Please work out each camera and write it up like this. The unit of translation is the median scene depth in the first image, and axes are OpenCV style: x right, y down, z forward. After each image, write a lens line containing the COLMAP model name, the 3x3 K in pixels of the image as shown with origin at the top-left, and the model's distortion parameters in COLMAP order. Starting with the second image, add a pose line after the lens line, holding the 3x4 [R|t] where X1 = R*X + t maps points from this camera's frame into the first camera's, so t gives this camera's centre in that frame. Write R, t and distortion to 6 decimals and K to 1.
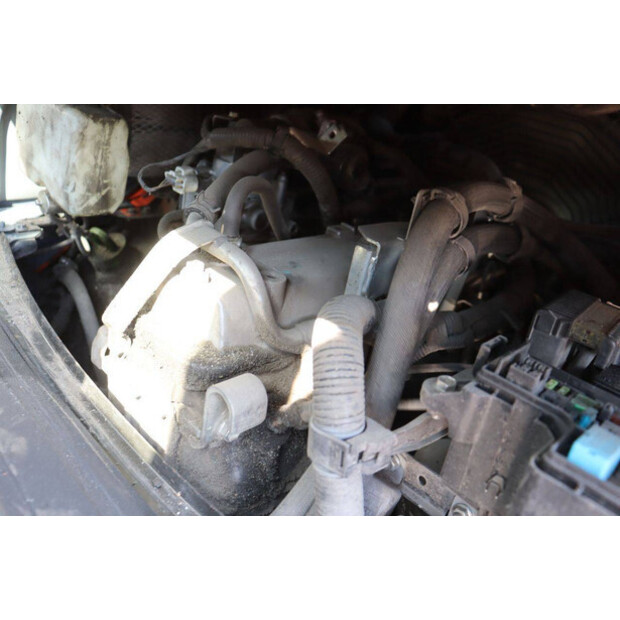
lens RADIAL K [[597.0, 0, 310.0], [0, 597.0, 310.0], [0, 0, 1]] dist [-0.148728, 0.194292]
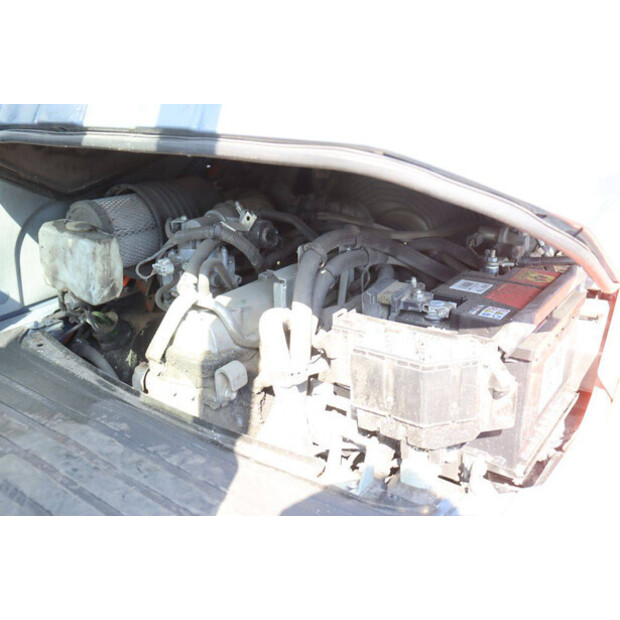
lens RADIAL K [[597.0, 0, 310.0], [0, 597.0, 310.0], [0, 0, 1]] dist [-0.148728, 0.194292]
pose [[0.968460, -0.236636, 0.078034, 0.015811], [0.240699, 0.969439, -0.047453, 0.064587], [-0.064420, 0.064739, 0.995821, -0.617306]]
